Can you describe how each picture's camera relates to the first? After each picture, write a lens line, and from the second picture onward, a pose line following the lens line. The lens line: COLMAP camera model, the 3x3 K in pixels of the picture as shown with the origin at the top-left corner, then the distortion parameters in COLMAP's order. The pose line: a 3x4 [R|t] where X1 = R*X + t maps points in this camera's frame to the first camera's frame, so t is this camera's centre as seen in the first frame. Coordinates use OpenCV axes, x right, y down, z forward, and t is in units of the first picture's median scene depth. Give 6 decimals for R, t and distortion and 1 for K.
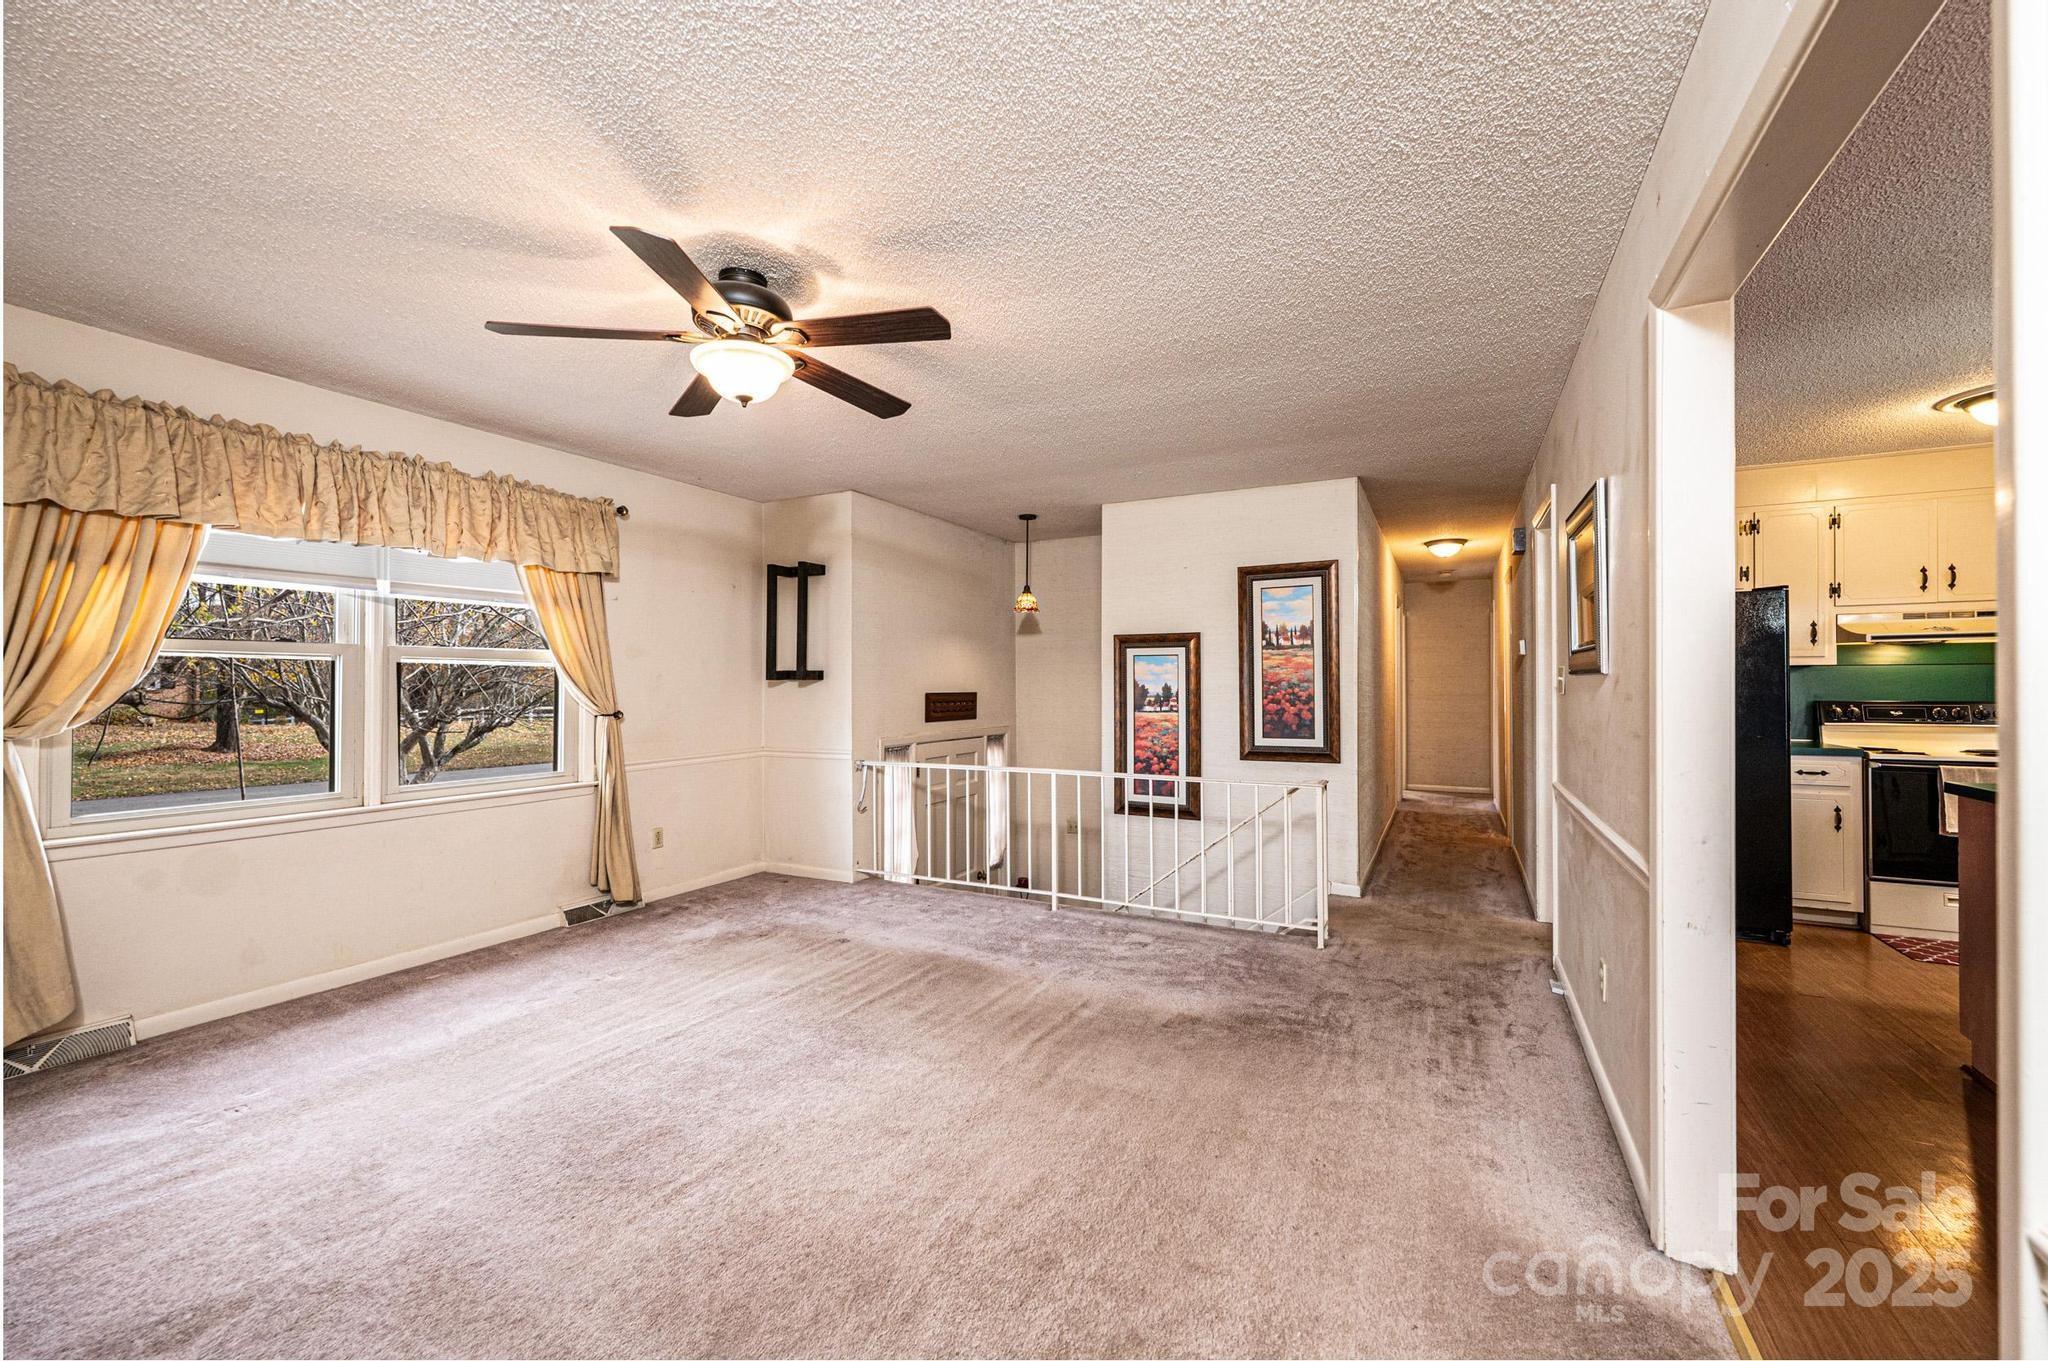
lens RADIAL K [[807.9, 0, 1024.0], [0, 807.9, 680.5], [0, 0, 1]] dist [-0.000230, -0.000012]
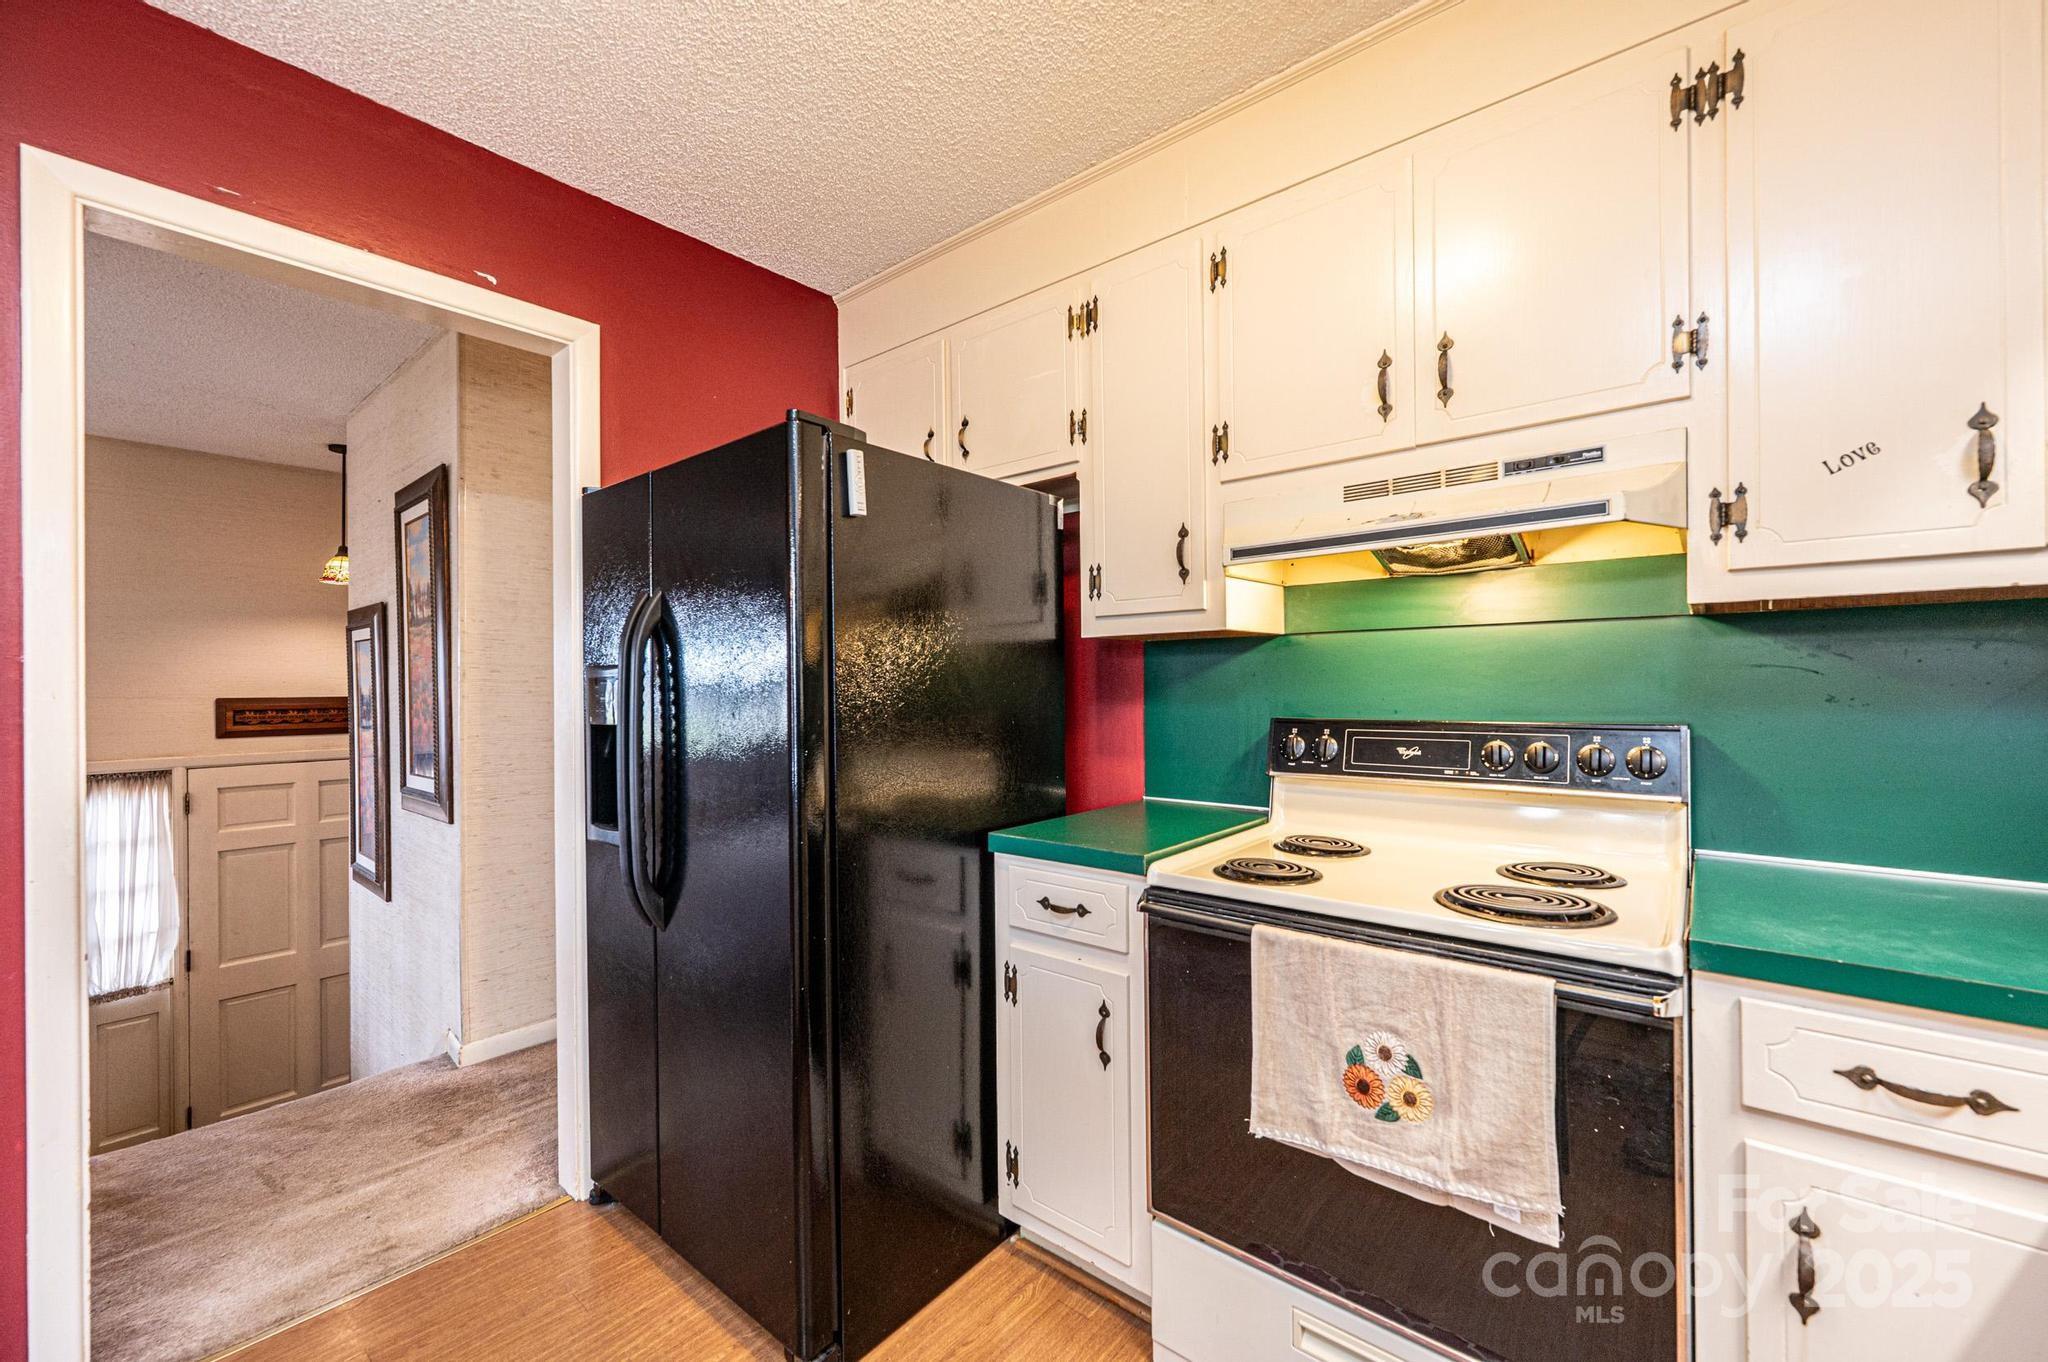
lens RADIAL K [[807.9, 0, 1024.0], [0, 807.9, 681.0], [0, 0, 1]] dist [-0.000230, -0.000012]
pose [[0.978301, -0.006186, -0.207095, 0.991260], [0.007346, 0.999961, 0.004834, 0.001744], [0.207057, -0.006250, 0.978309, 0.594398]]
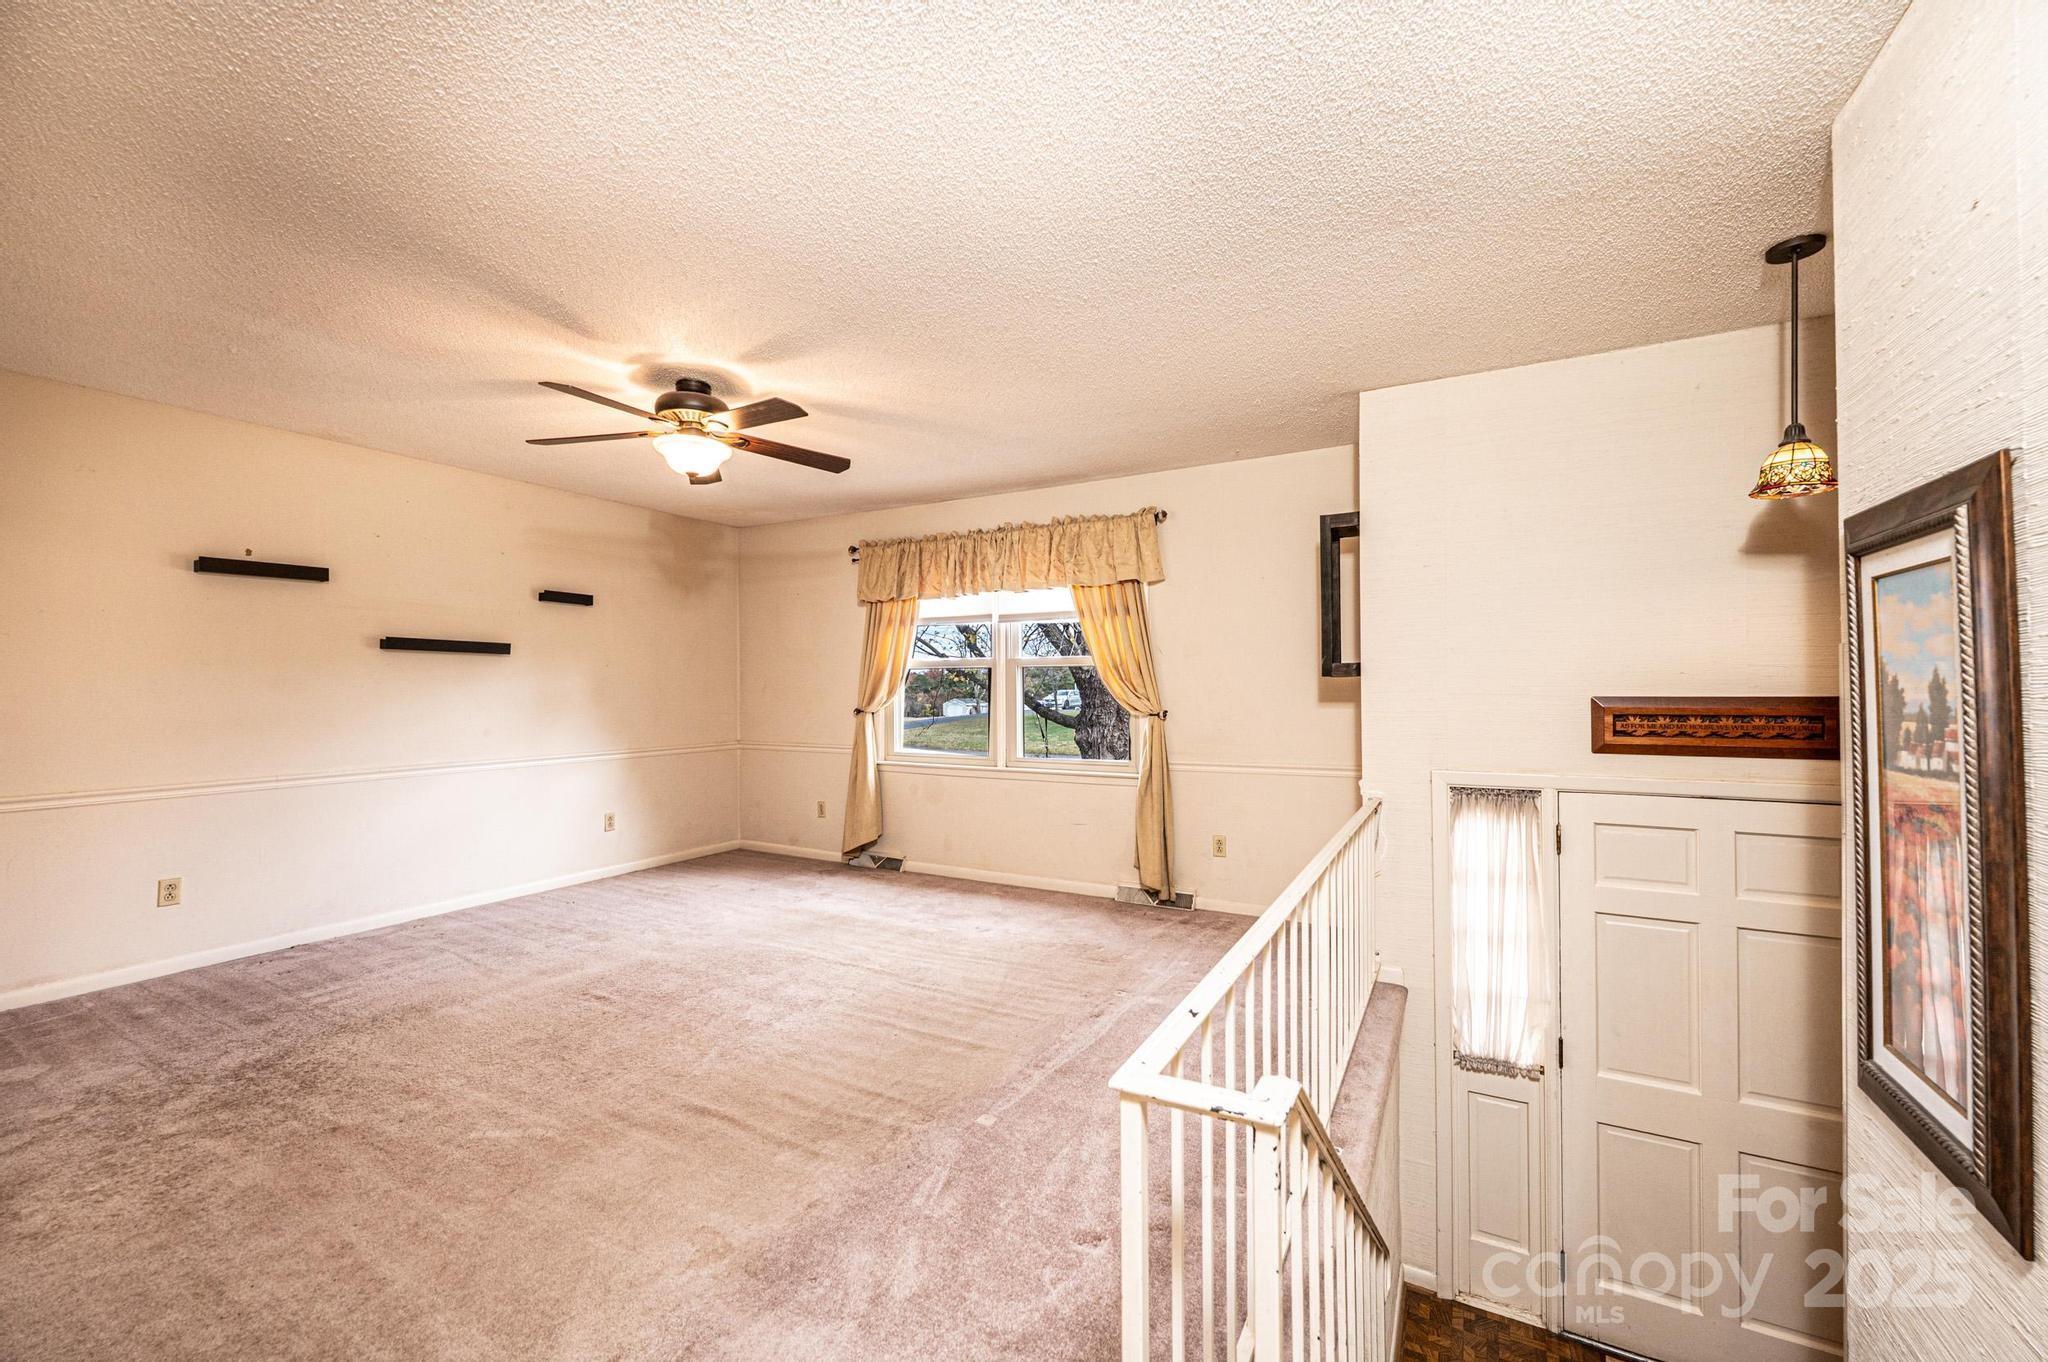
lens RADIAL K [[807.9, 0, 1024.0], [0, 807.9, 681.0], [0, 0, 1]] dist [-0.000230, -0.000012]
pose [[-0.015479, -0.009044, -0.999839, 0.545775], [0.008907, 0.999918, -0.009183, 0.008839], [0.999841, -0.009048, -0.015397, 0.864097]]
